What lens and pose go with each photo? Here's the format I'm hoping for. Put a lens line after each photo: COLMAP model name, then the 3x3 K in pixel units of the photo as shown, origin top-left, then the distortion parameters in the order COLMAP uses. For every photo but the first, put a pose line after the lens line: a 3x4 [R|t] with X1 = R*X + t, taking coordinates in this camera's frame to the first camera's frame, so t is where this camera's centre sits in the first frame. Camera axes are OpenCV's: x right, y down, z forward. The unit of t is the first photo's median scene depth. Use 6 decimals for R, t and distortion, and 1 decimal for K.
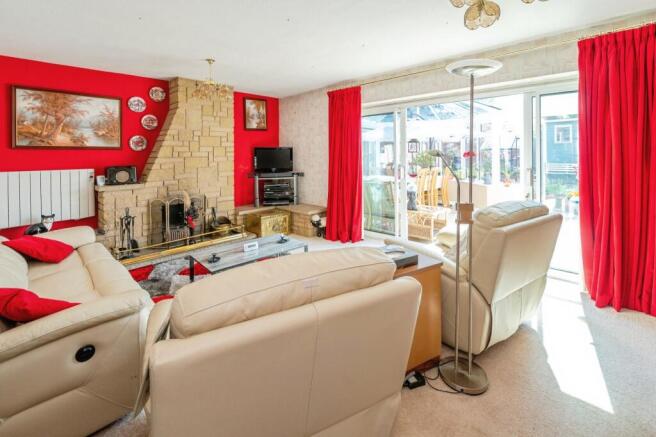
lens RADIAL K [[283.8, 0, 328.0], [0, 283.8, 218.5], [0, 0, 1]] dist [-0.000745, -0.000018]
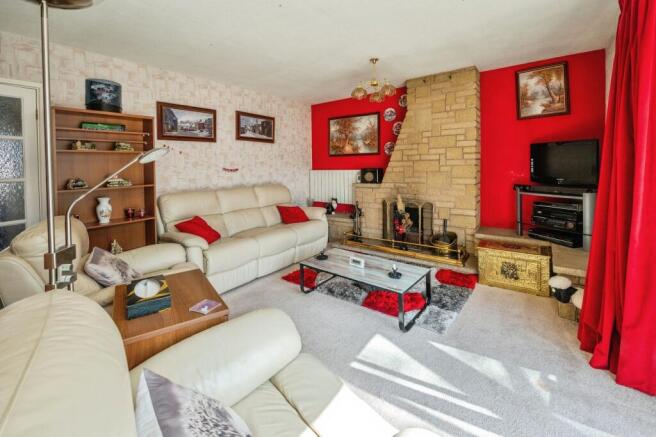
lens RADIAL K [[283.8, 0, 328.0], [0, 283.8, 218.5], [0, 0, 1]] dist [-0.000745, -0.000018]
pose [[0.107596, 0.195244, -0.974835, 0.472546], [-0.199343, 0.964852, 0.171243, -0.141158], [0.974005, 0.175901, 0.142734, 0.647559]]
